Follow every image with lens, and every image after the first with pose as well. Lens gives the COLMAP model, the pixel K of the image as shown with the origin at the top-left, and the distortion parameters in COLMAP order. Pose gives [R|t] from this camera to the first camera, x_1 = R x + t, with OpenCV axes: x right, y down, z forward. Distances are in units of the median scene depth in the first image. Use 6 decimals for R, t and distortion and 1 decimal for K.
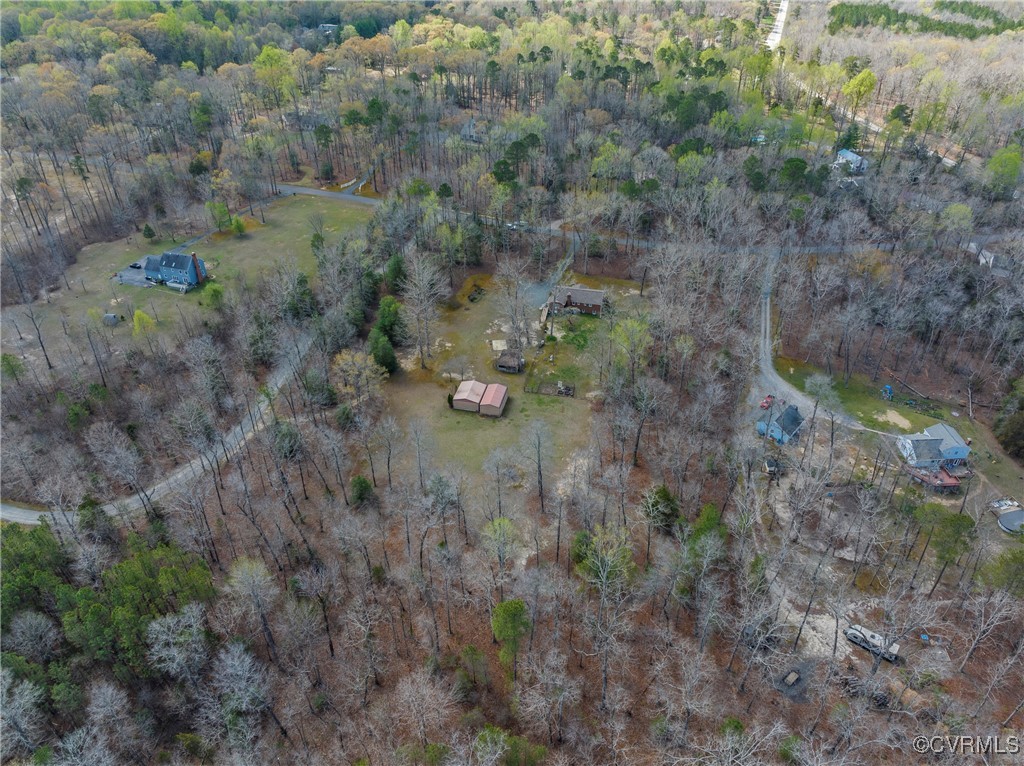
lens RADIAL K [[718.7, 0, 511.4], [0, 718.7, 383.6], [0, 0, 1]] dist [-0.051005, 0.029771]
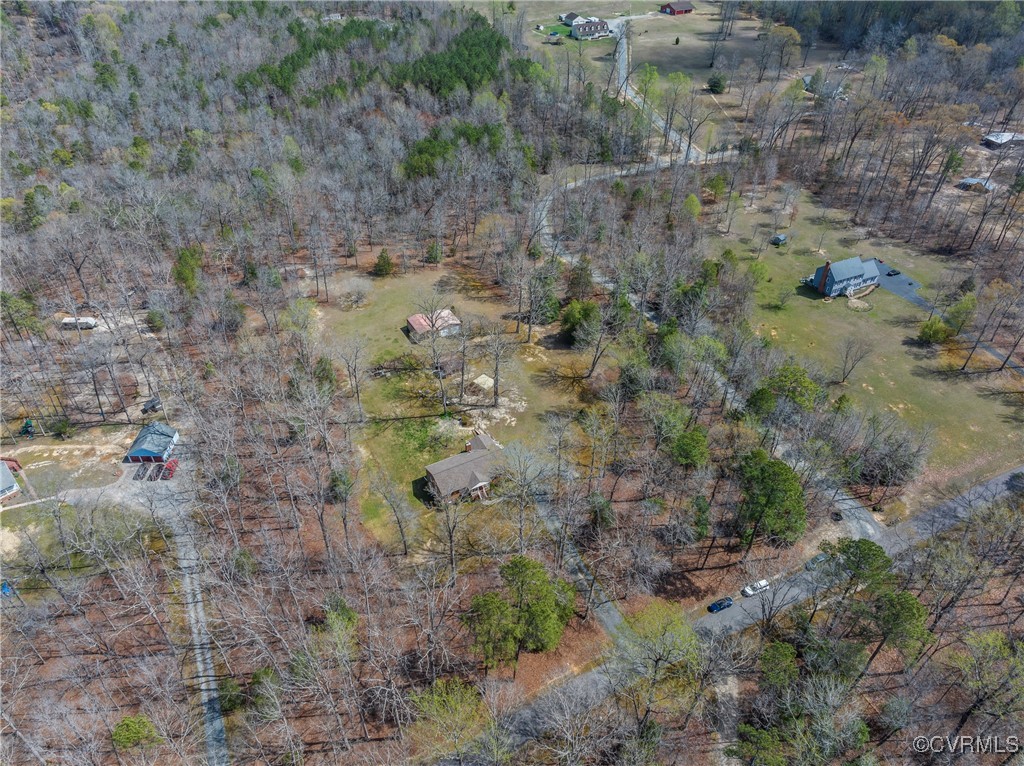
lens RADIAL K [[718.7, 0, 517.3], [0, 718.7, 387.6], [0, 0, 1]] dist [-0.051005, 0.029771]
pose [[-0.744203, 0.418492, -0.520603, 0.408844], [-0.397411, 0.349031, 0.848671, -0.801749], [0.536868, 0.838476, -0.093436, 1.107748]]
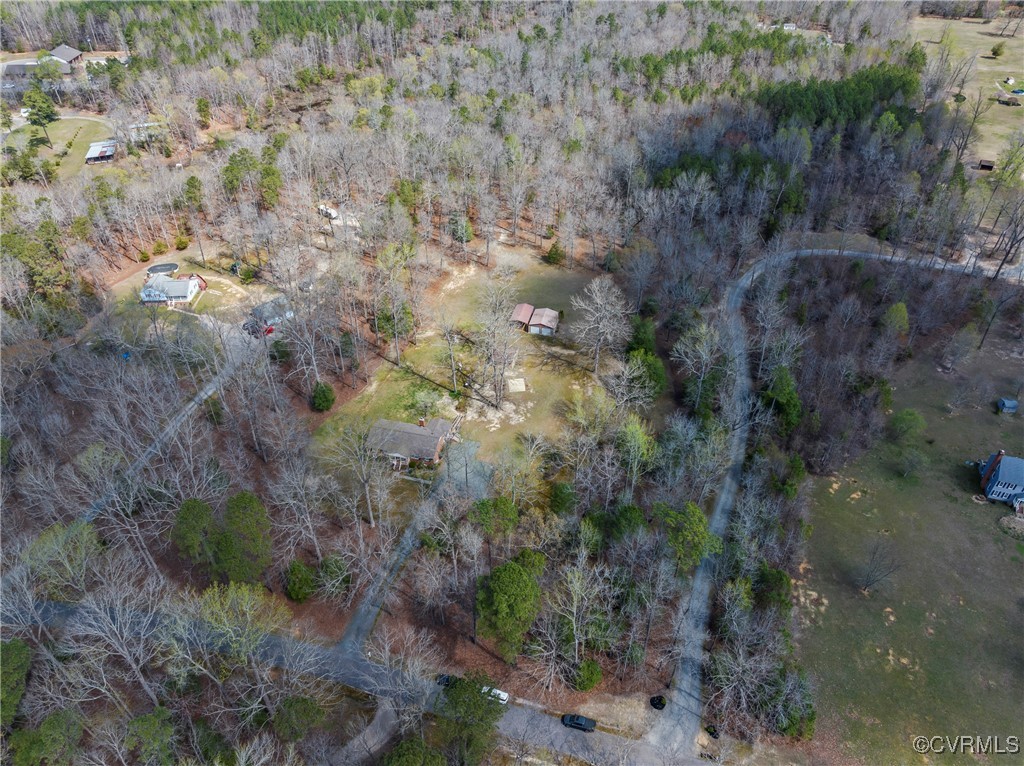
lens RADIAL K [[718.7, 0, 510.3], [0, 718.7, 379.5], [0, 0, 1]] dist [-0.051005, 0.029771]
pose [[-0.999881, -0.010311, 0.011474, -0.018670], [0.008396, 0.260234, 0.965509, -0.889160], [-0.012942, 0.965491, -0.260117, 1.218438]]
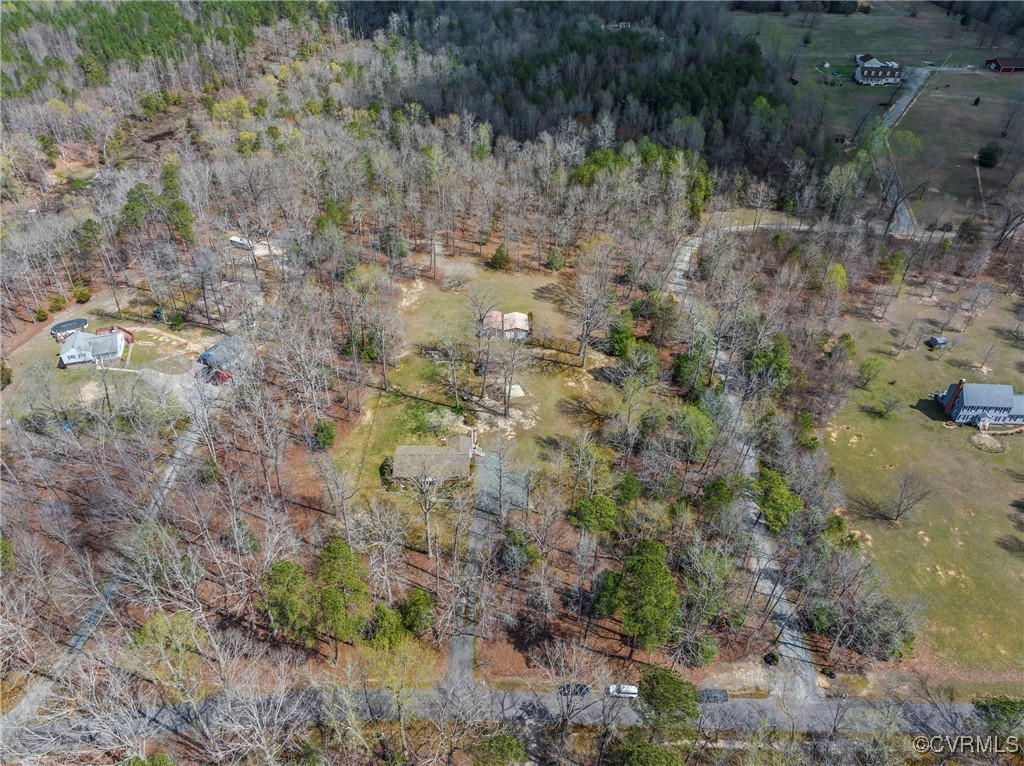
lens RADIAL K [[718.7, 0, 511.9], [0, 718.7, 384.7], [0, 0, 1]] dist [-0.051005, 0.029771]
pose [[-0.967966, 0.141195, -0.207617, 0.163424], [-0.162447, 0.278325, 0.946650, -0.868911], [0.191447, 0.950052, -0.246472, 1.204406]]
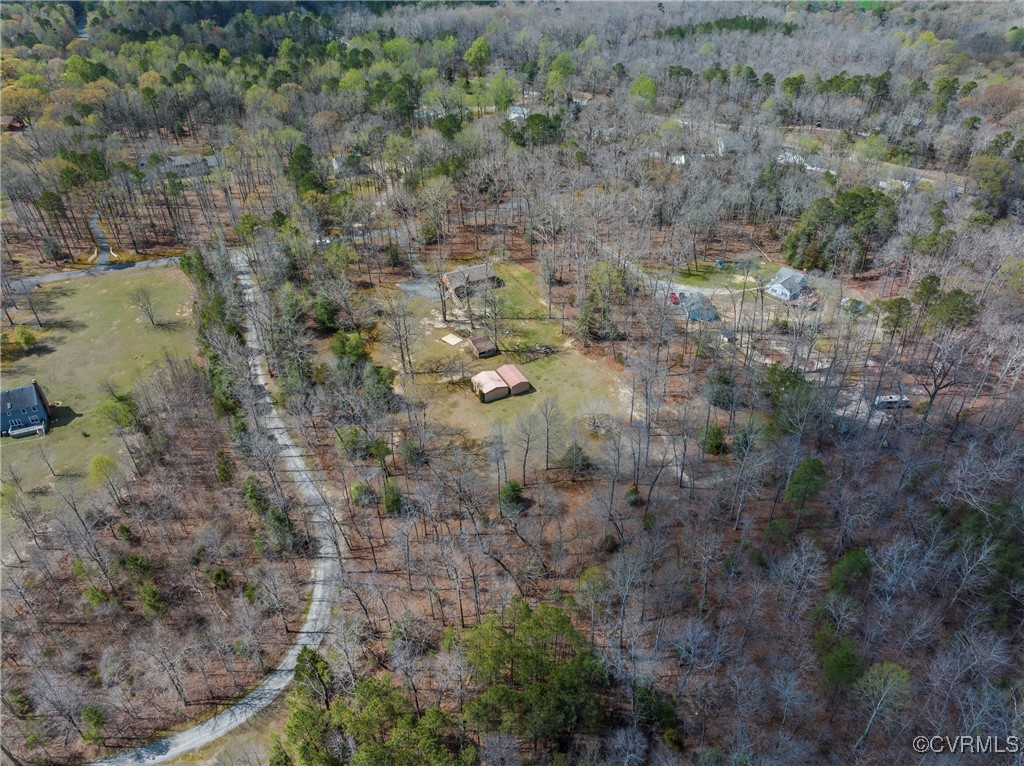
lens RADIAL K [[718.7, 0, 514.5], [0, 718.7, 382.1], [0, 0, 1]] dist [-0.051005, 0.029771]
pose [[0.755318, -0.382381, 0.532240, -0.508372], [0.382951, 0.916577, 0.115045, -0.081035], [-0.531830, 0.116926, 0.838740, 0.117401]]
